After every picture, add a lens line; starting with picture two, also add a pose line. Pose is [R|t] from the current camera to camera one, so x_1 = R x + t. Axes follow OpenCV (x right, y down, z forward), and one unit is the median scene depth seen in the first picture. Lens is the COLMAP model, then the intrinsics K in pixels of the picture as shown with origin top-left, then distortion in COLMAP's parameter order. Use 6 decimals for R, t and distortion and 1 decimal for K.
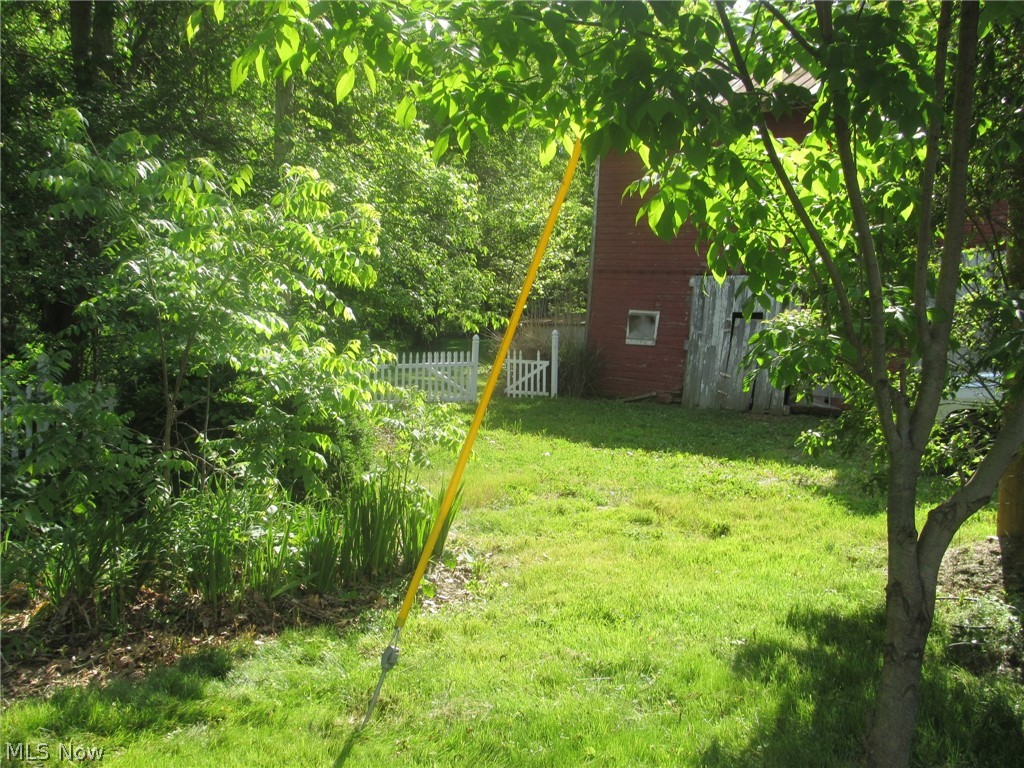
lens RADIAL K [[1131.6, 0, 512.3], [0, 1131.6, 384.6], [0, 0, 1]] dist [0.001397, 0.000000]
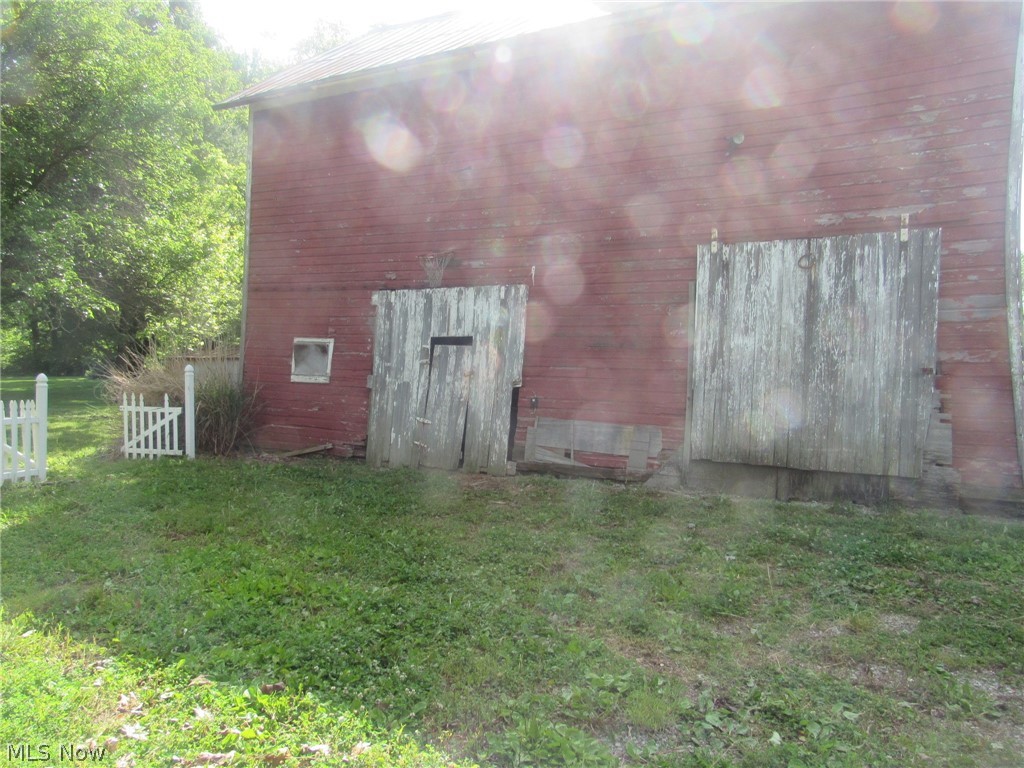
lens RADIAL K [[719.6, 0, 512.9], [0, 719.6, 384.4], [0, 0, 1]] dist [0.002892, 0.000800]
pose [[0.936768, -0.025981, 0.348984, 0.071724], [0.034180, 0.999265, -0.017355, -0.020467], [-0.348277, 0.028186, 0.936968, 0.491228]]
